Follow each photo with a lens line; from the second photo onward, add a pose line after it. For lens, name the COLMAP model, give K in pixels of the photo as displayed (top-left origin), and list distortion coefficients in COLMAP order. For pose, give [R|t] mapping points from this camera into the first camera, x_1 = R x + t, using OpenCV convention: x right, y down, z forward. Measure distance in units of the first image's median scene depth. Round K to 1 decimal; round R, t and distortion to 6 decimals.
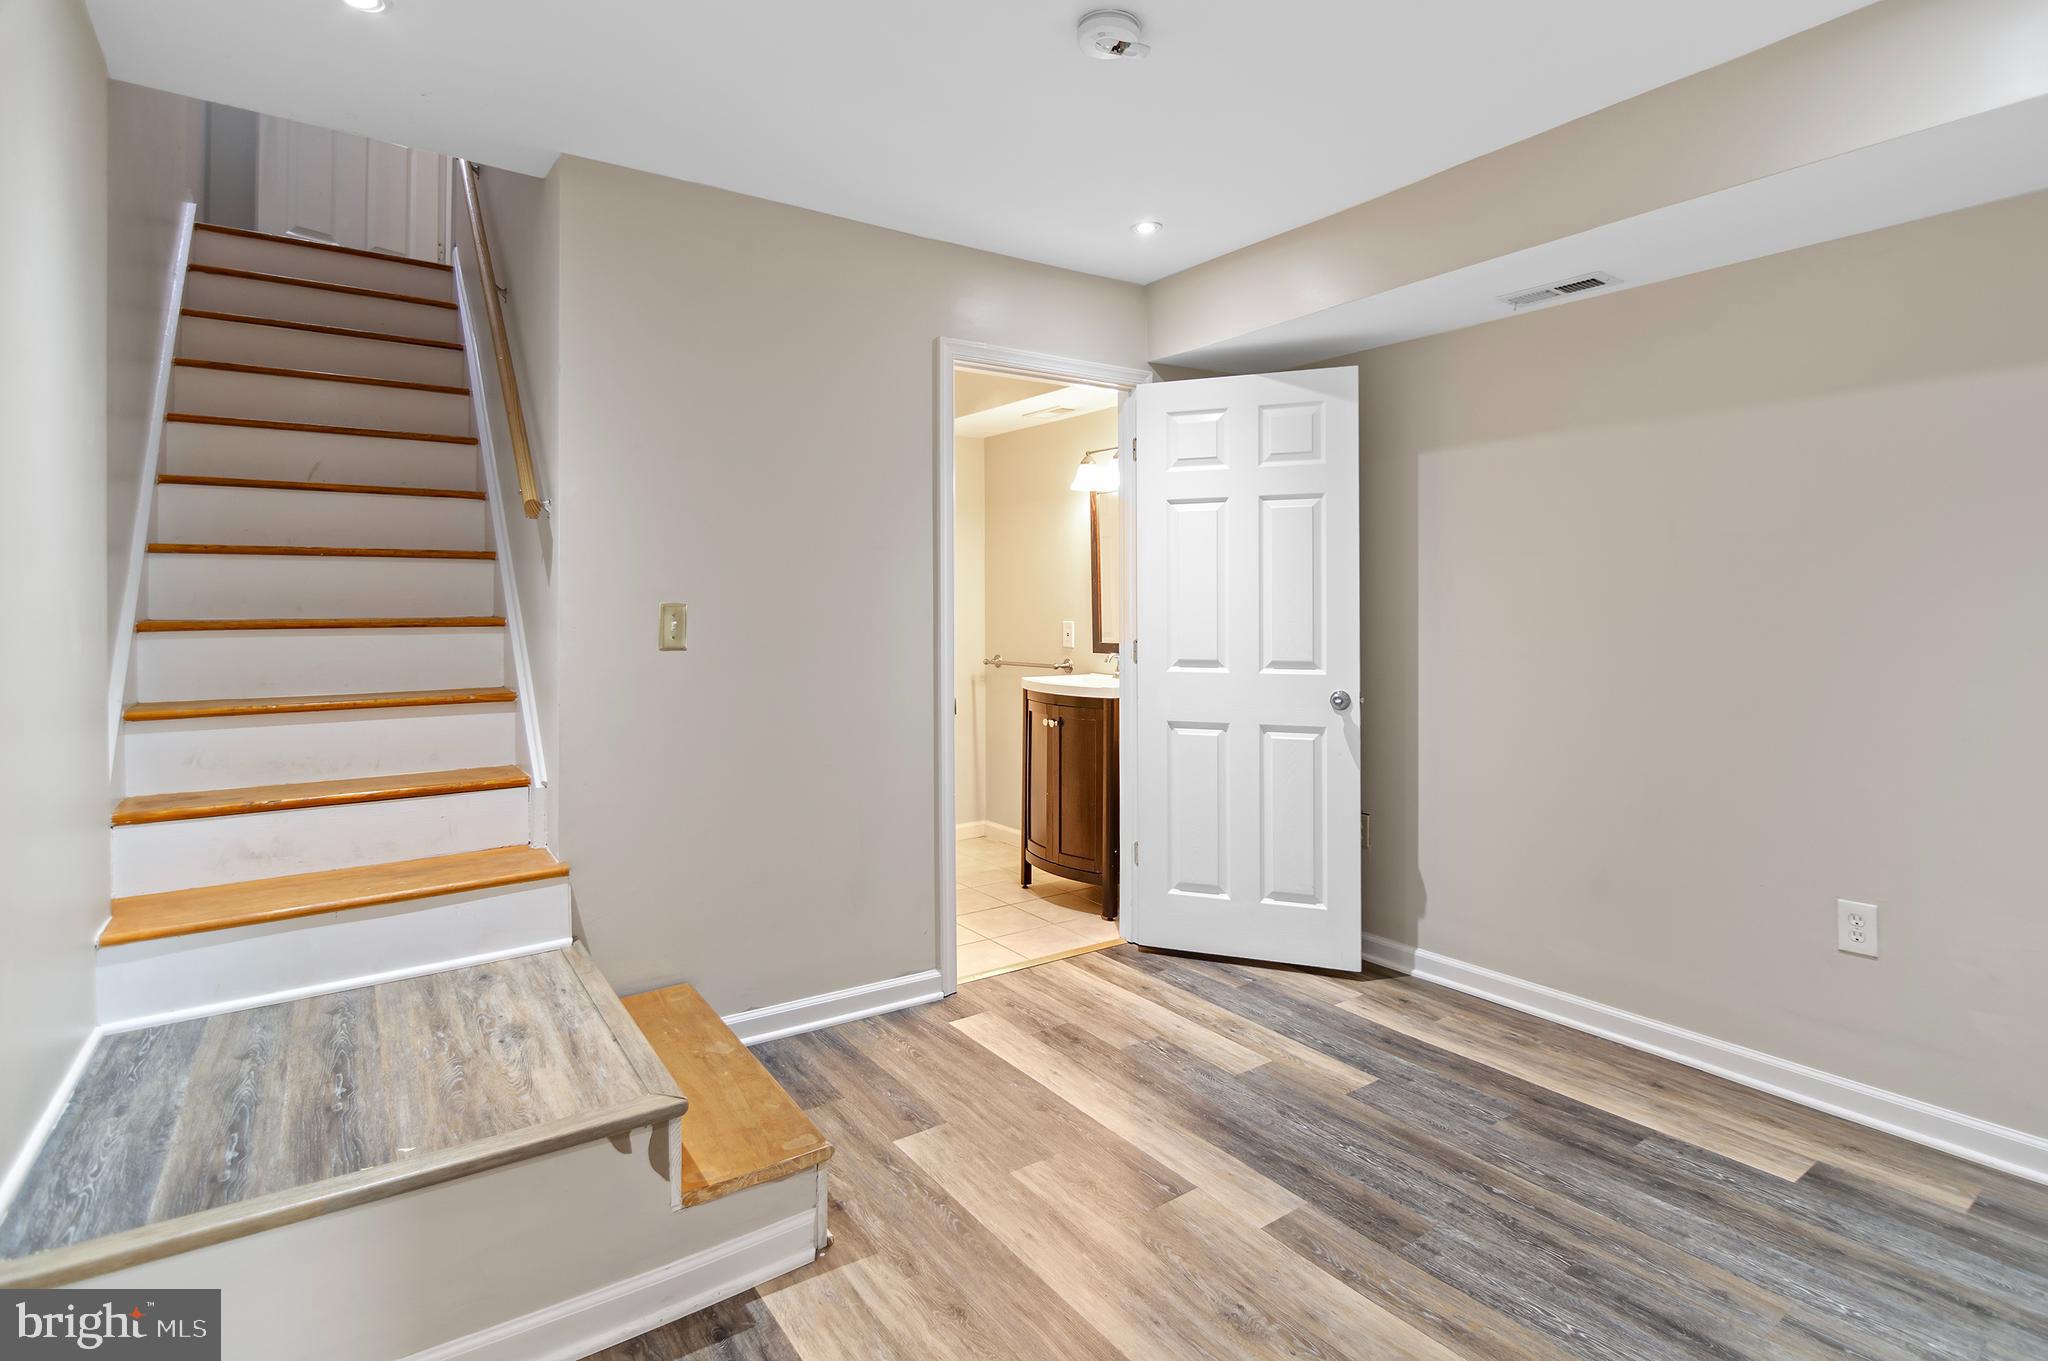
lens RADIAL K [[1028.2, 0, 1030.7], [0, 1028.2, 614.6], [0, 0, 1]] dist [0.001826, -0.000035]
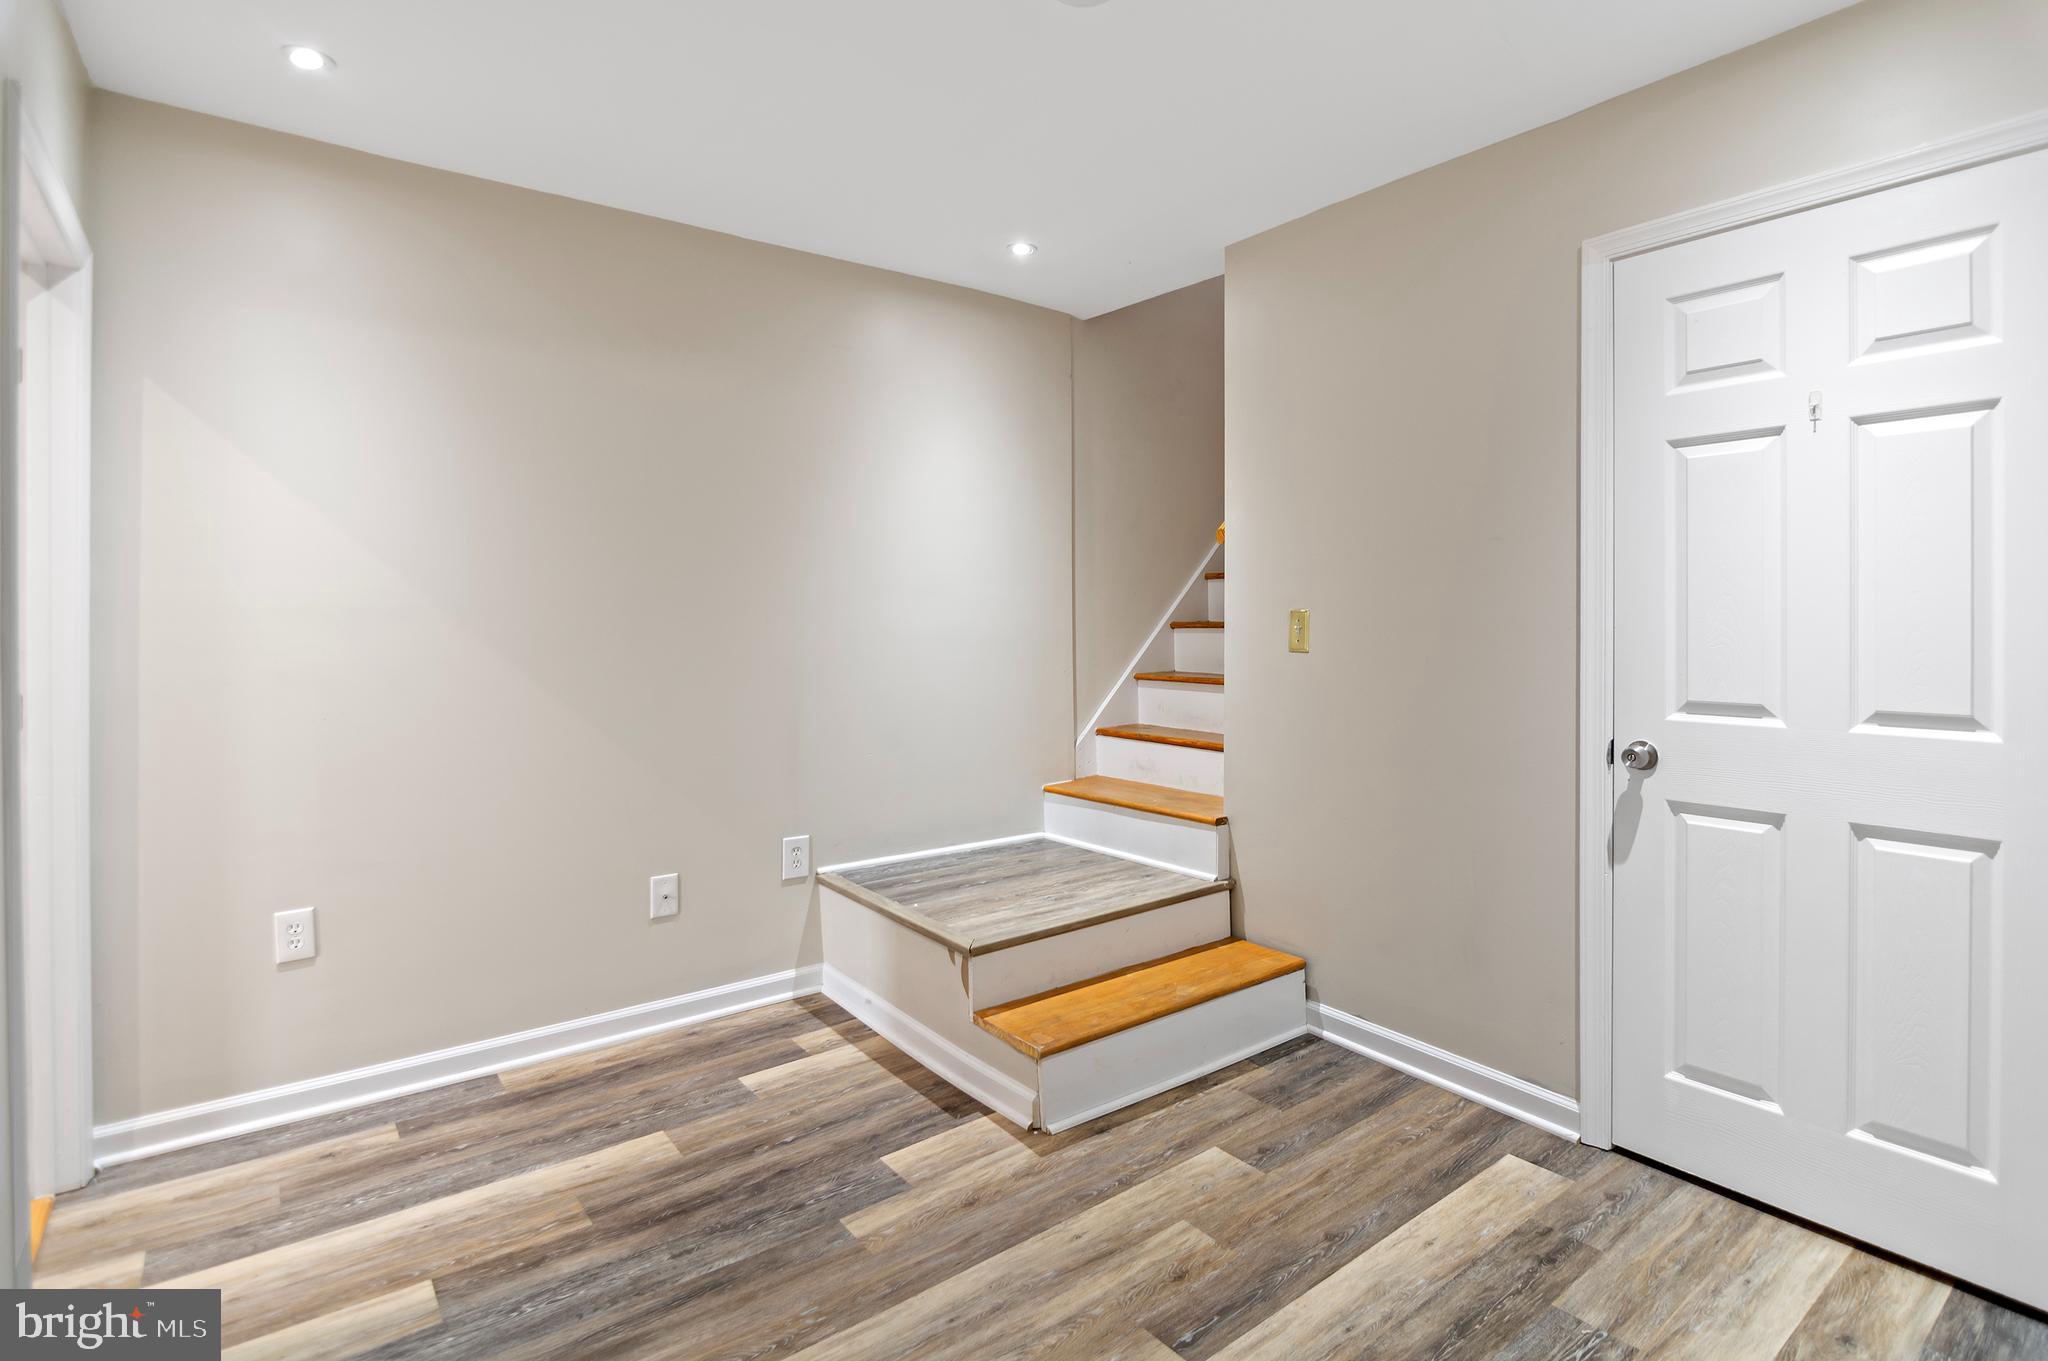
lens RADIAL K [[1006.1, 0, 1030.6], [0, 1006.1, 633.1], [0, 0, 1]] dist [-0.011357, -0.002217]
pose [[0.026430, 0.011005, -0.999590, 0.811997], [-0.008217, 0.999908, 0.010791, 0.006503], [0.999617, 0.007928, 0.026518, 0.779698]]
